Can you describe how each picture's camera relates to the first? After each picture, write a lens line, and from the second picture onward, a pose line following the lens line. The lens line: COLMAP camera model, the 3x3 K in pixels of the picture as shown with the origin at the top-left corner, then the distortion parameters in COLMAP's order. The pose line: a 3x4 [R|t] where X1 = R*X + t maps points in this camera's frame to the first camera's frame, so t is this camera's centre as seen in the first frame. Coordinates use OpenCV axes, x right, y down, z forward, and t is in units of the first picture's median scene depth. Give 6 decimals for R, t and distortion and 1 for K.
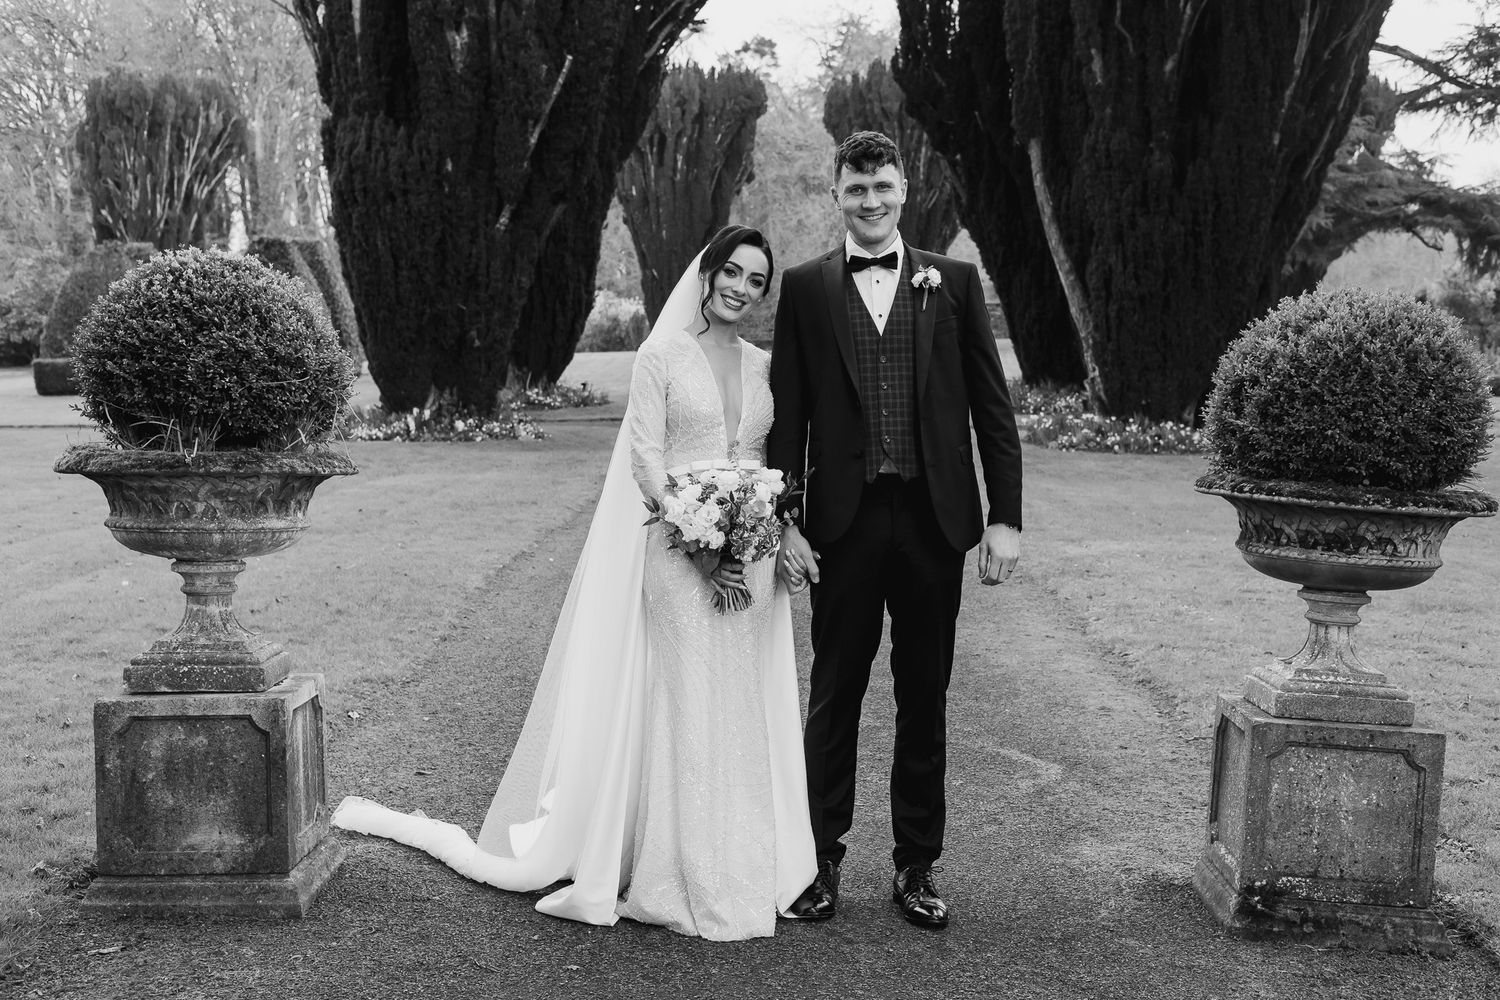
lens RADIAL K [[3571.5, 0, 750.0], [0, 3571.5, 500.0], [0, 0, 1]] dist [-0.039136, -0.173386]
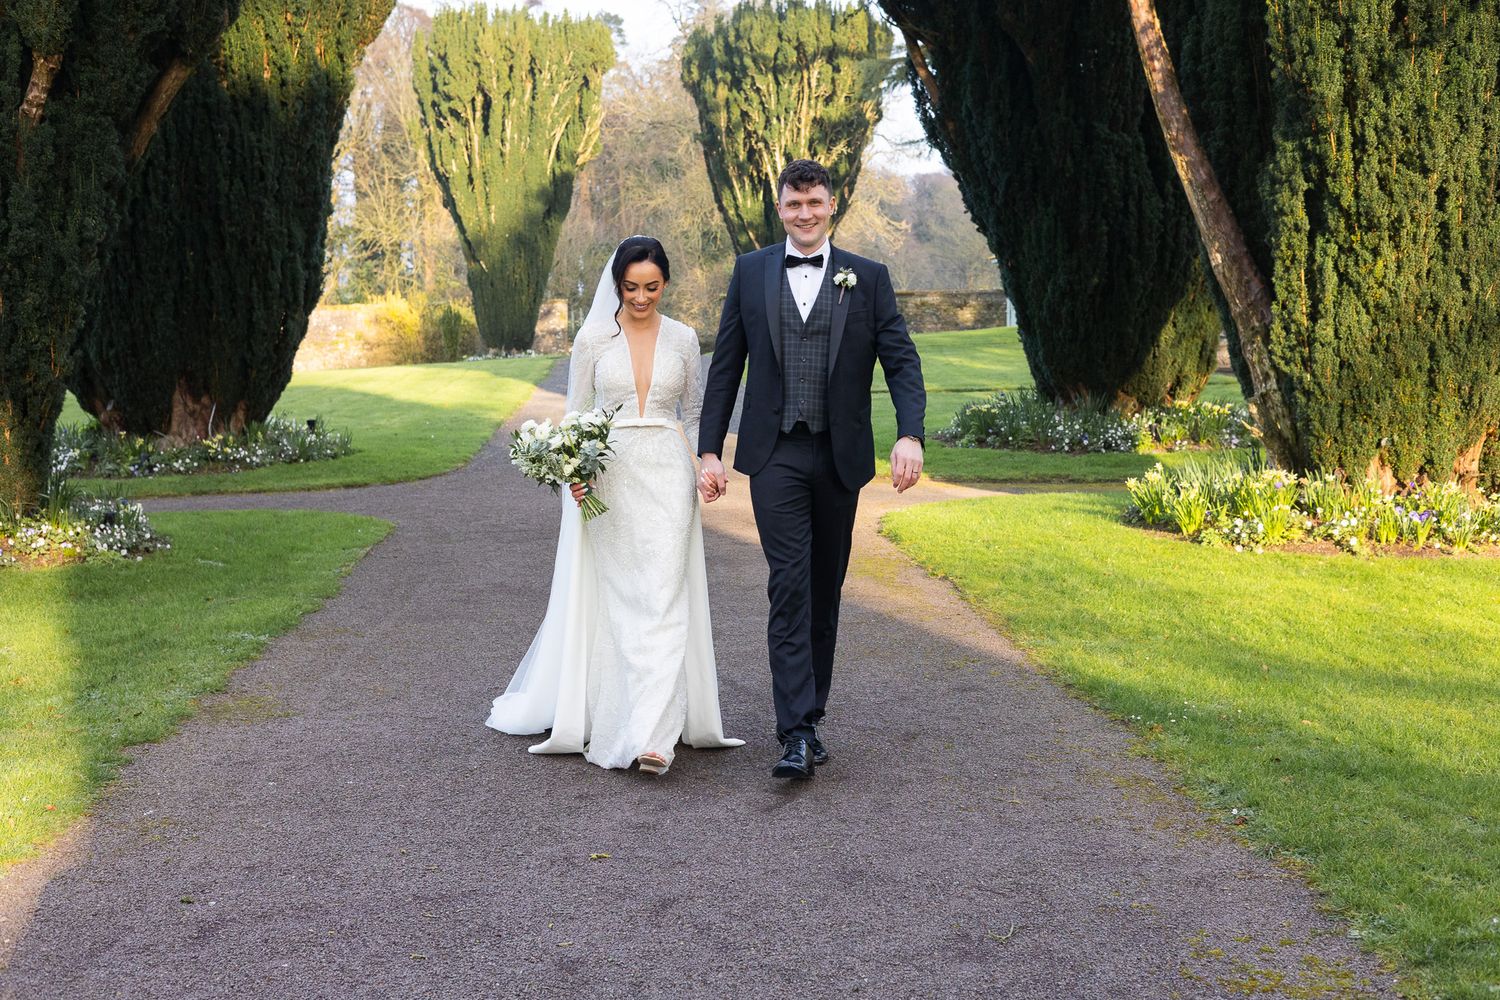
lens RADIAL K [[2522.1, 0, 750.0], [0, 2522.1, 500.0], [0, 0, 1]] dist [0.037196, -0.092037]
pose [[0.998212, -0.031207, 0.050978, 0.004871], [0.030360, 0.999389, 0.017309, -0.024744], [-0.051487, -0.015731, 0.998550, 0.580793]]
